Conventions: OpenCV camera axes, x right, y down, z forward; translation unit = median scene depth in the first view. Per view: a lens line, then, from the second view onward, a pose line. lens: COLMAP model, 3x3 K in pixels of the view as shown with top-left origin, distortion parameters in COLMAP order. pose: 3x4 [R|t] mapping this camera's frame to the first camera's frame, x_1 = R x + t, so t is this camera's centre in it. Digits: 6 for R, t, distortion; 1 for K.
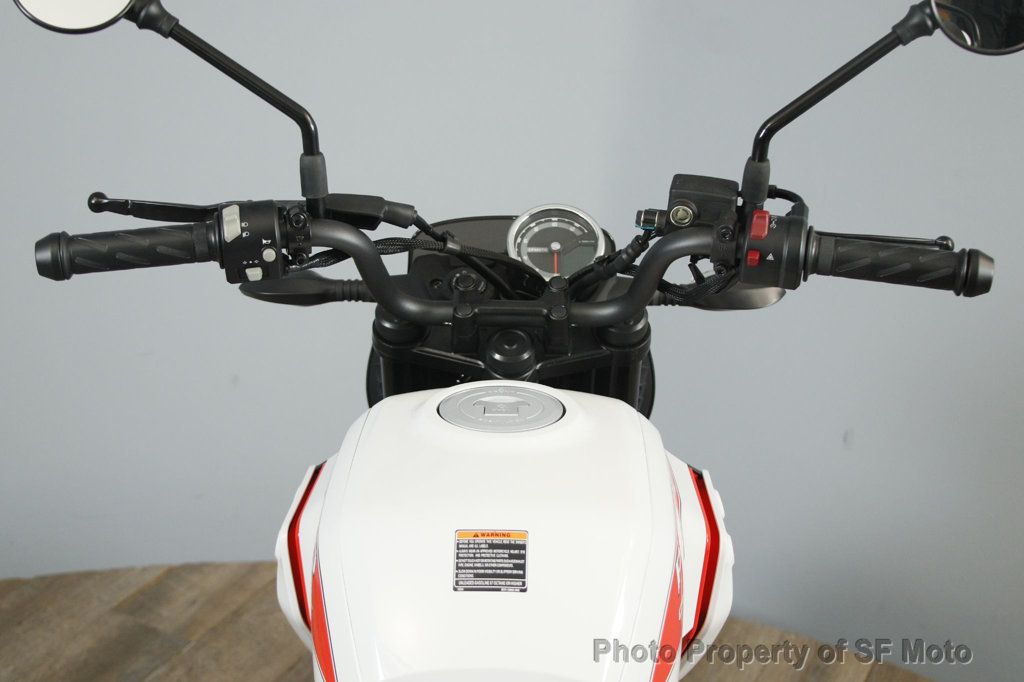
lens RADIAL K [[1655.4, 0, 512.0], [0, 1655.4, 341.0], [0, 0, 1]] dist [-0.061402, -0.098232]
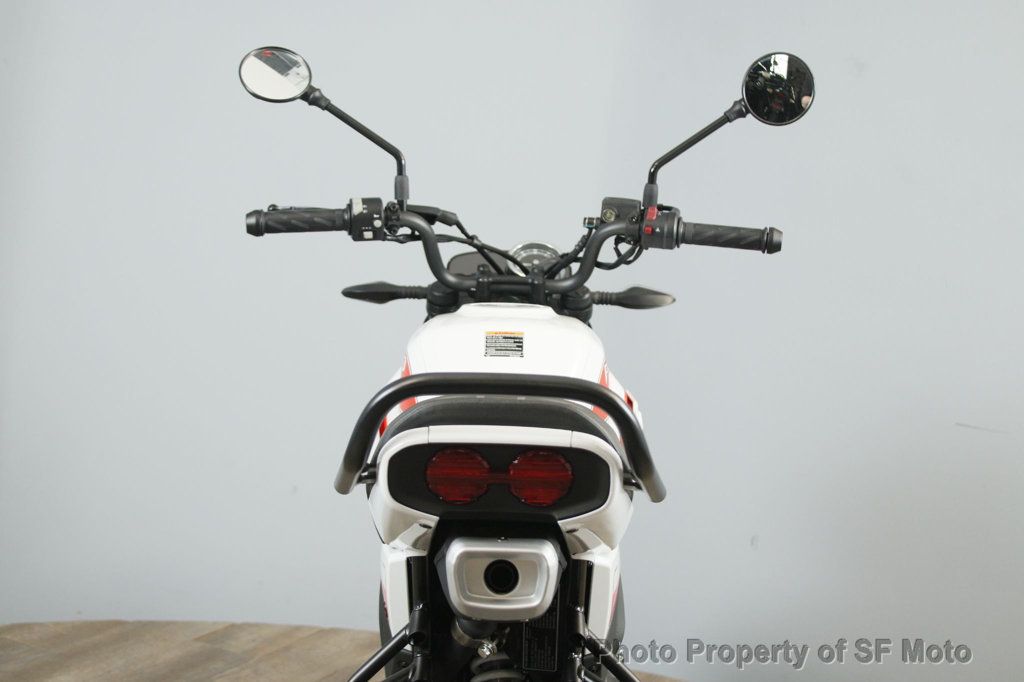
lens RADIAL K [[1655.4, 0, 512.0], [0, 1655.4, 341.0], [0, 0, 1]] dist [-0.061402, -0.098232]
pose [[0.999633, 0.015857, 0.021985, -0.038012], [-0.009915, 0.968745, -0.247860, 0.498158], [-0.025228, 0.247551, 0.968546, -0.684595]]
